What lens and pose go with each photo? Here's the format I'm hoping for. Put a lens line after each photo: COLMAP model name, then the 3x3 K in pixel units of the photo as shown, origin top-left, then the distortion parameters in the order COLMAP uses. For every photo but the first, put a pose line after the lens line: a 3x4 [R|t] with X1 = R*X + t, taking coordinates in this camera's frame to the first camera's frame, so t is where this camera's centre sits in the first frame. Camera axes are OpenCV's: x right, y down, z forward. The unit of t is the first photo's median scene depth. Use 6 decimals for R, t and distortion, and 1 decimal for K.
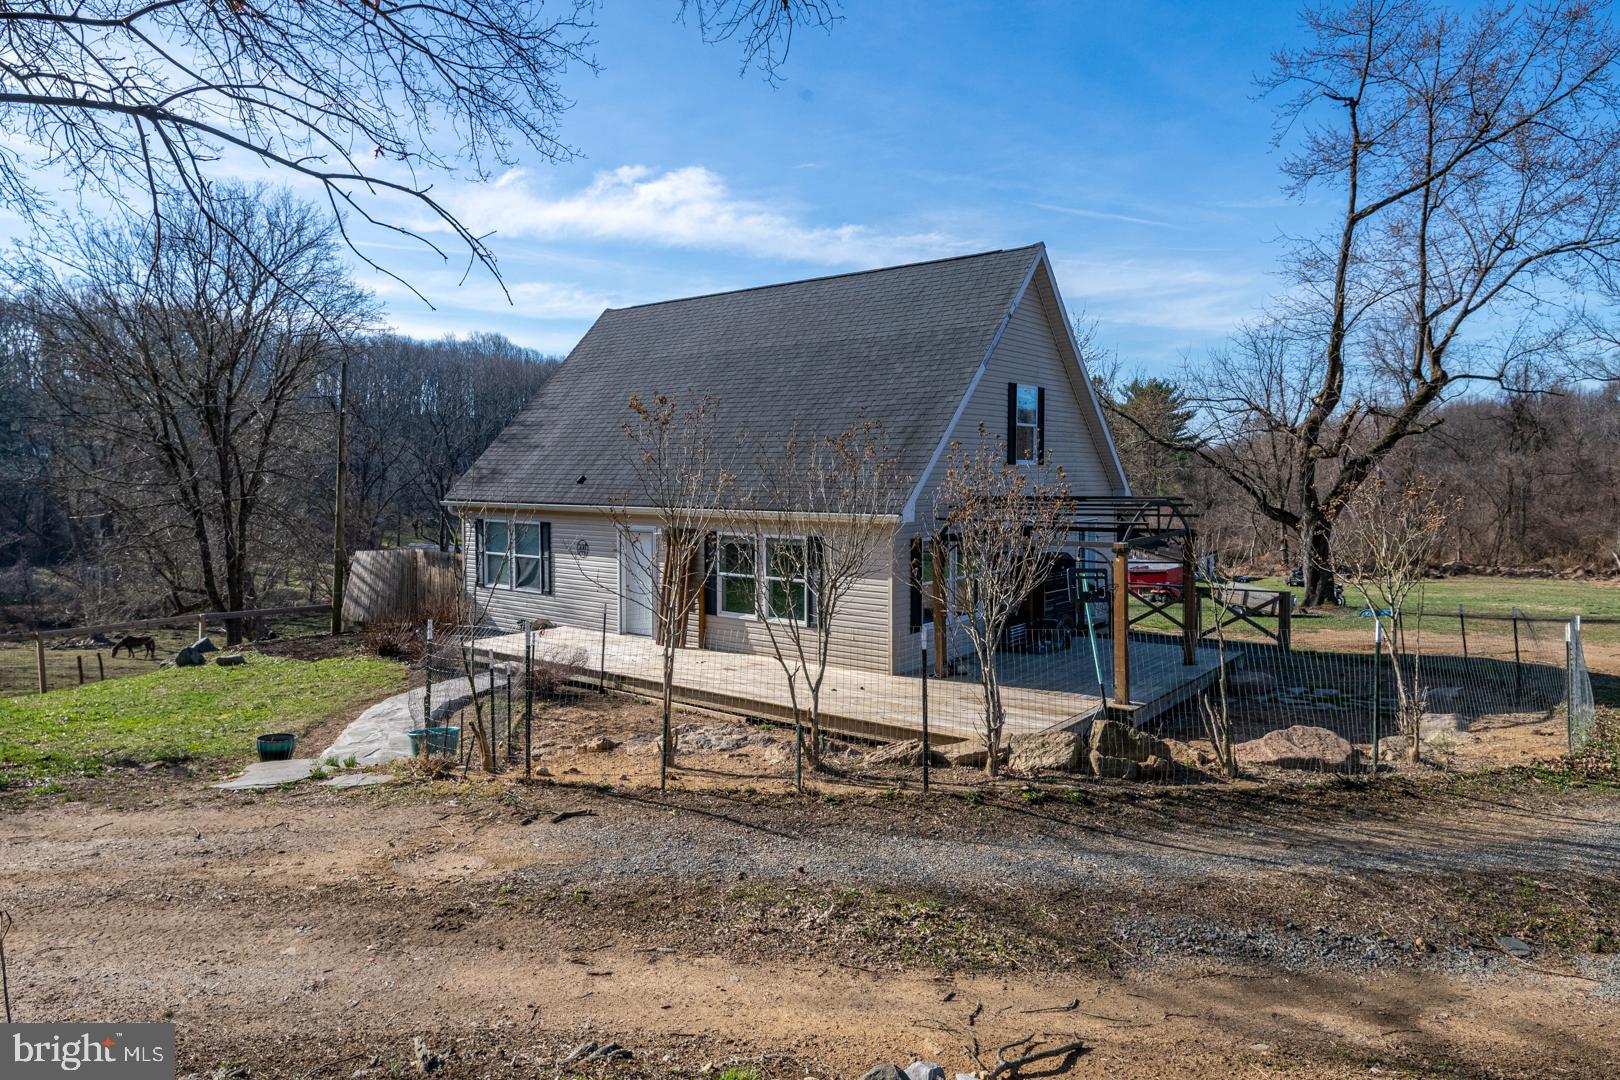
lens RADIAL K [[984.3, 0, 805.1], [0, 984.3, 514.2], [0, 0, 1]] dist [0.007528, 0.001593]
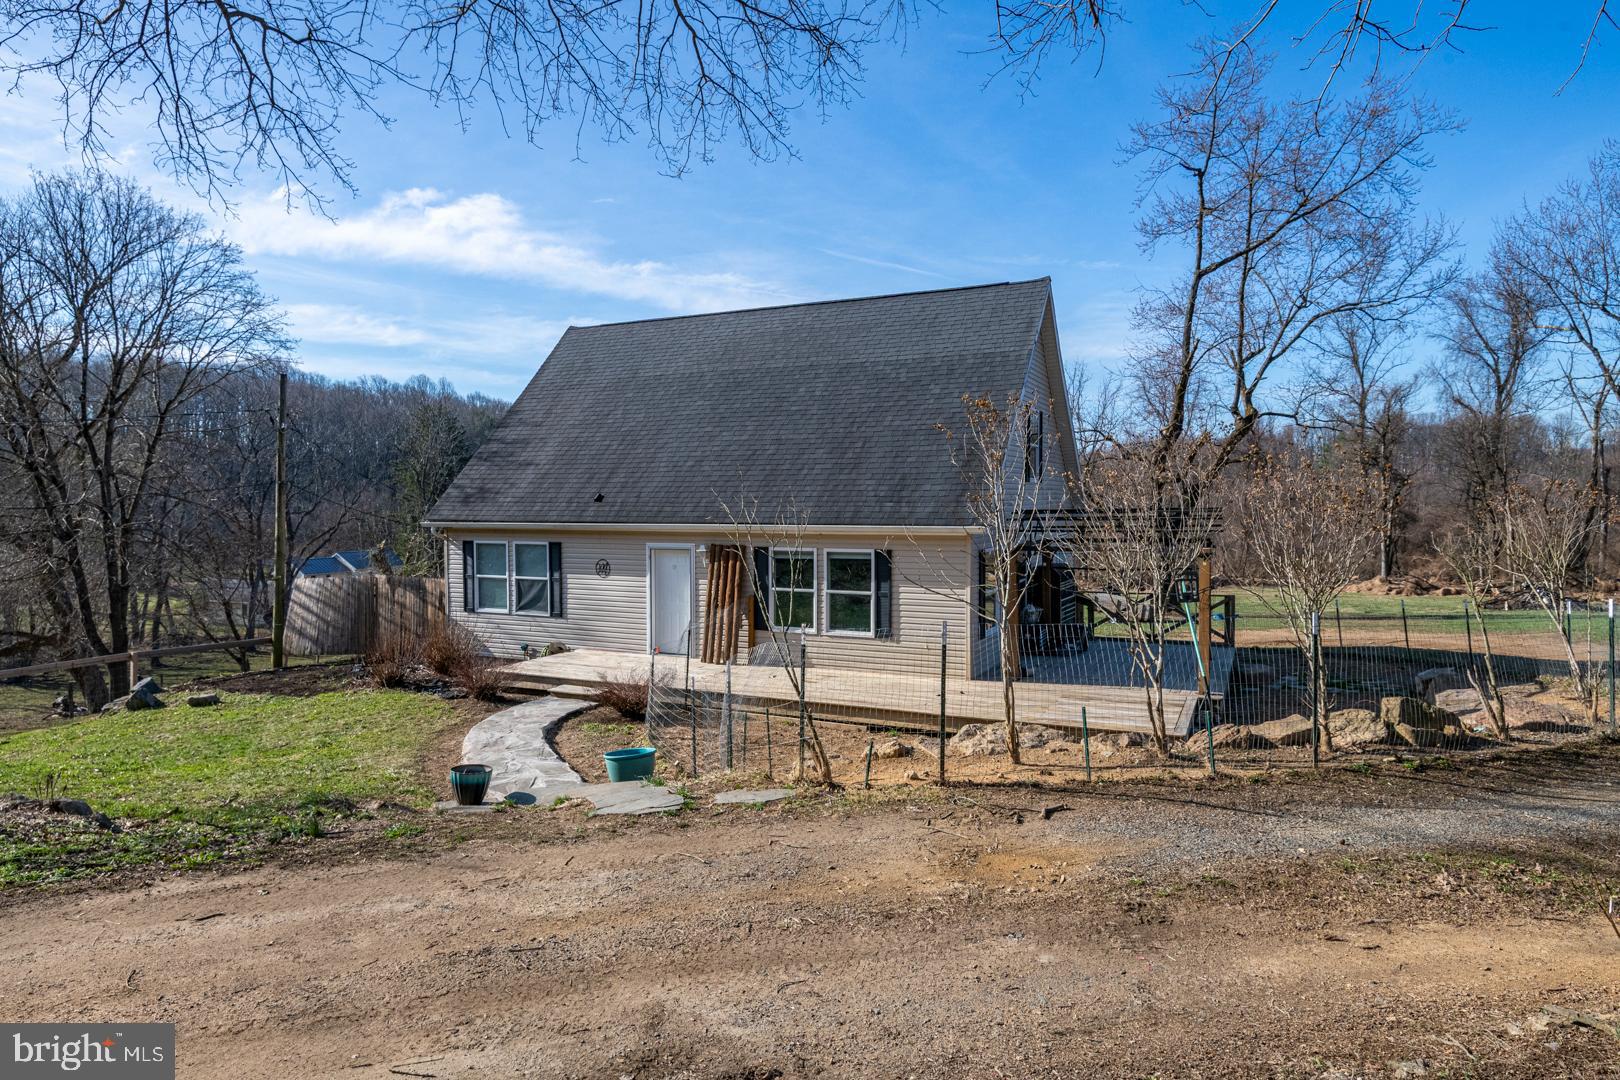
lens RADIAL K [[945.6, 0, 810.0], [0, 945.6, 540.0], [0, 0, 1]] dist [0.007828, 0.000898]
pose [[0.976262, -0.011095, 0.216308, -0.205930], [0.011652, 0.999931, -0.001300, 0.009511], [-0.216279, 0.003789, 0.976324, 0.037110]]
